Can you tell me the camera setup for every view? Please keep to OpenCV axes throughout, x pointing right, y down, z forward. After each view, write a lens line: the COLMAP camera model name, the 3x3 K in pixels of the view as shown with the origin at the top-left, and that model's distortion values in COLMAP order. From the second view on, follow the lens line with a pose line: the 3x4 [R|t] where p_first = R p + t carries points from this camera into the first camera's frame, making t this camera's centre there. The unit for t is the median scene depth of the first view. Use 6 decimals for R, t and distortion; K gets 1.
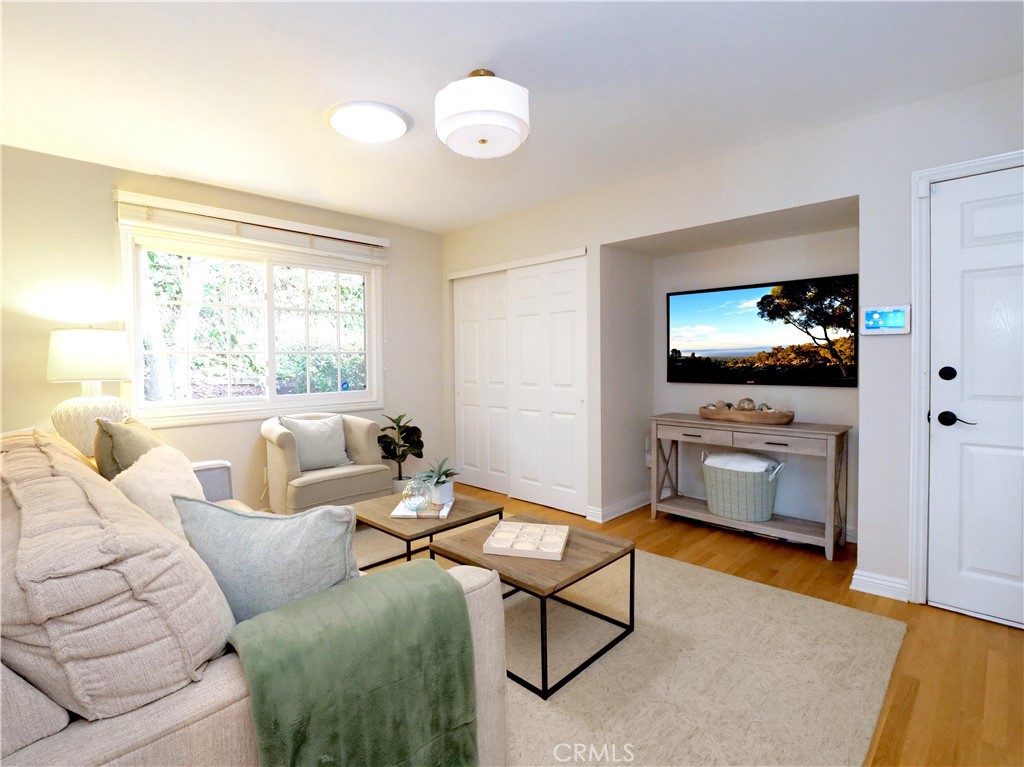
lens RADIAL K [[499.0, 0, 510.6], [0, 499.0, 370.1], [0, 0, 1]] dist [-0.001663, -0.000047]
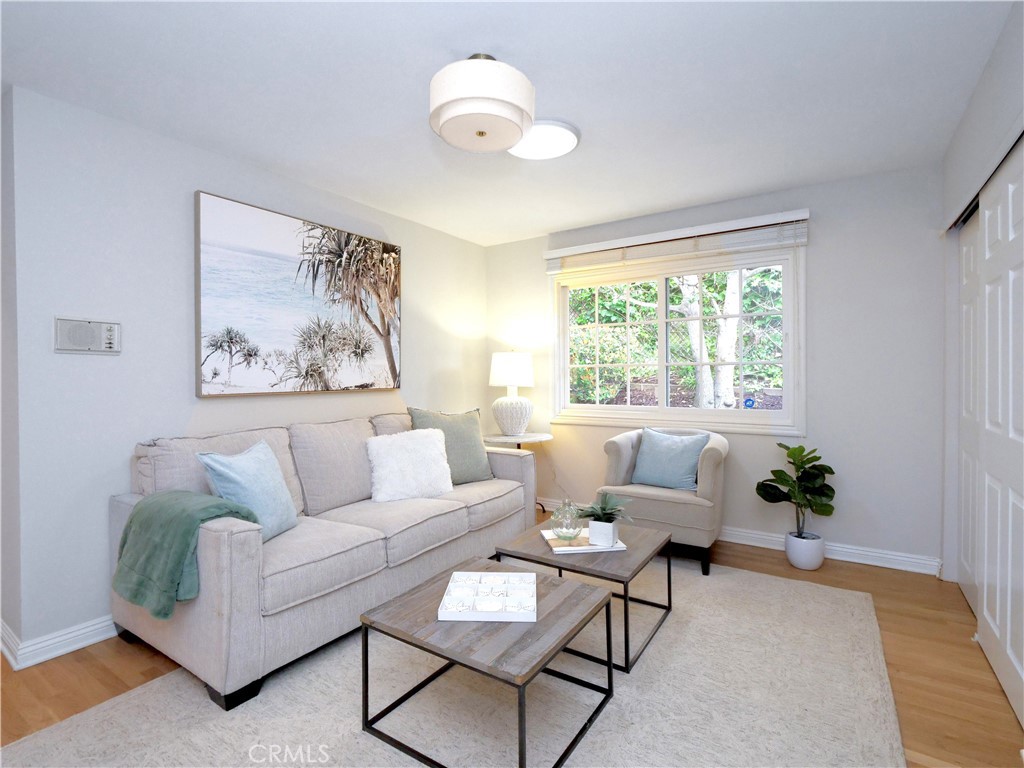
lens RADIAL K [[506.6, 0, 502.3], [0, 506.6, 384.5], [0, 0, 1]] dist [-0.004768, -0.000728]
pose [[0.179547, 0.020746, -0.983531, 0.587321], [-0.015940, 0.999708, 0.018177, -0.010680], [0.983620, 0.012414, 0.179825, 0.609250]]
